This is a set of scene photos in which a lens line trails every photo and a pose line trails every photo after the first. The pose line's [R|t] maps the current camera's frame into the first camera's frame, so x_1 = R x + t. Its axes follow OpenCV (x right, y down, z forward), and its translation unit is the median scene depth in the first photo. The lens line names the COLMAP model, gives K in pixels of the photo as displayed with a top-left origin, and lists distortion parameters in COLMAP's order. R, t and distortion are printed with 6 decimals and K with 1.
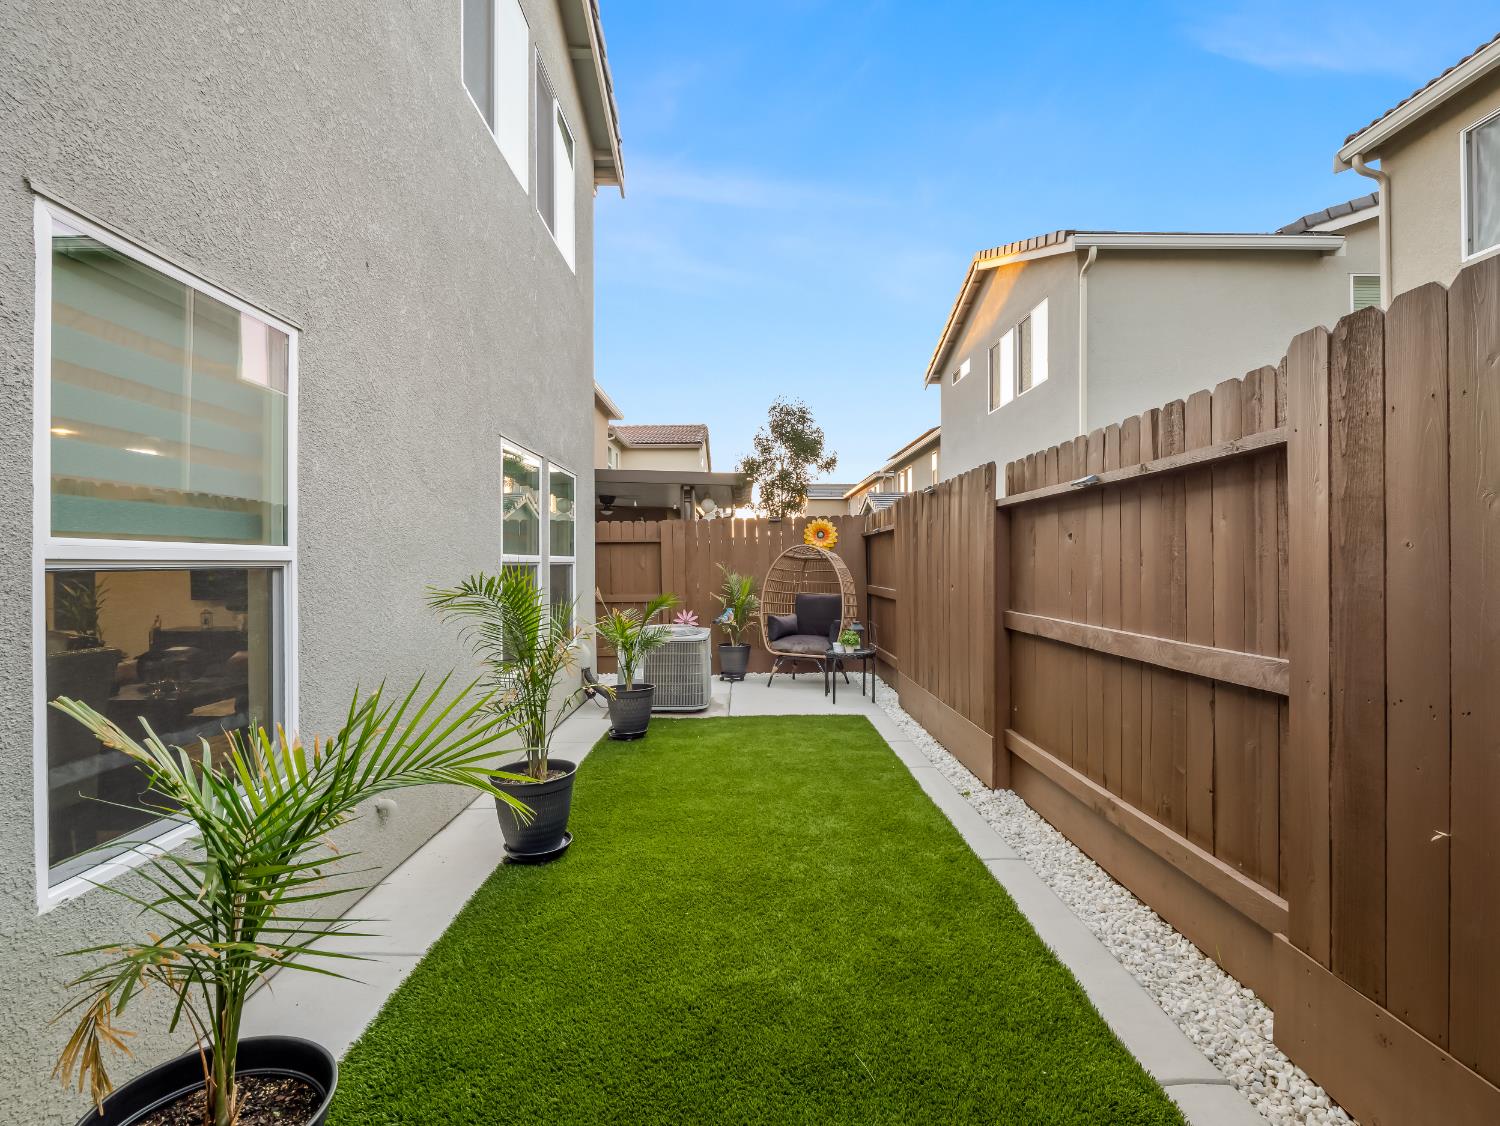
lens RADIAL K [[723.7, 0, 750.0], [0, 723.7, 563.0], [0, 0, 1]] dist [-0.016182, -0.000880]
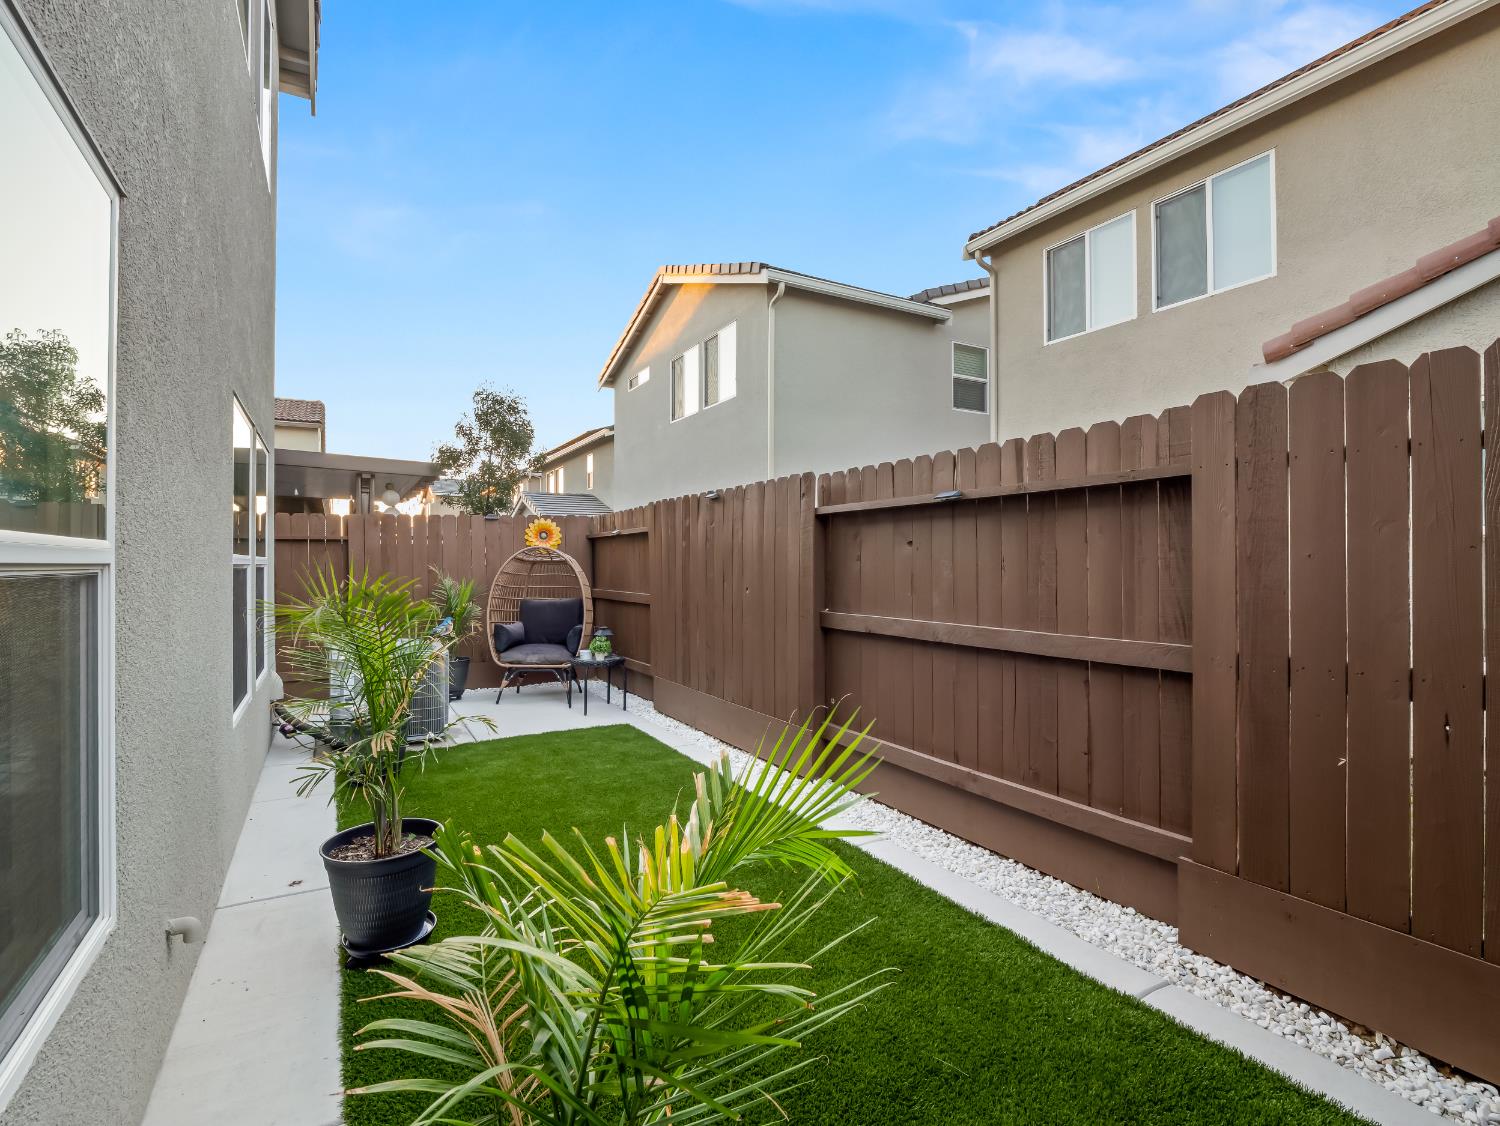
lens RADIAL K [[723.7, 0, 750.0], [0, 723.7, 563.0], [0, 0, 1]] dist [-0.016182, -0.000880]
pose [[0.873613, 0.003644, 0.486608, -0.136993], [-0.001978, 0.999990, -0.003937, -0.000841], [-0.486617, 0.002477, 0.873612, 0.059407]]
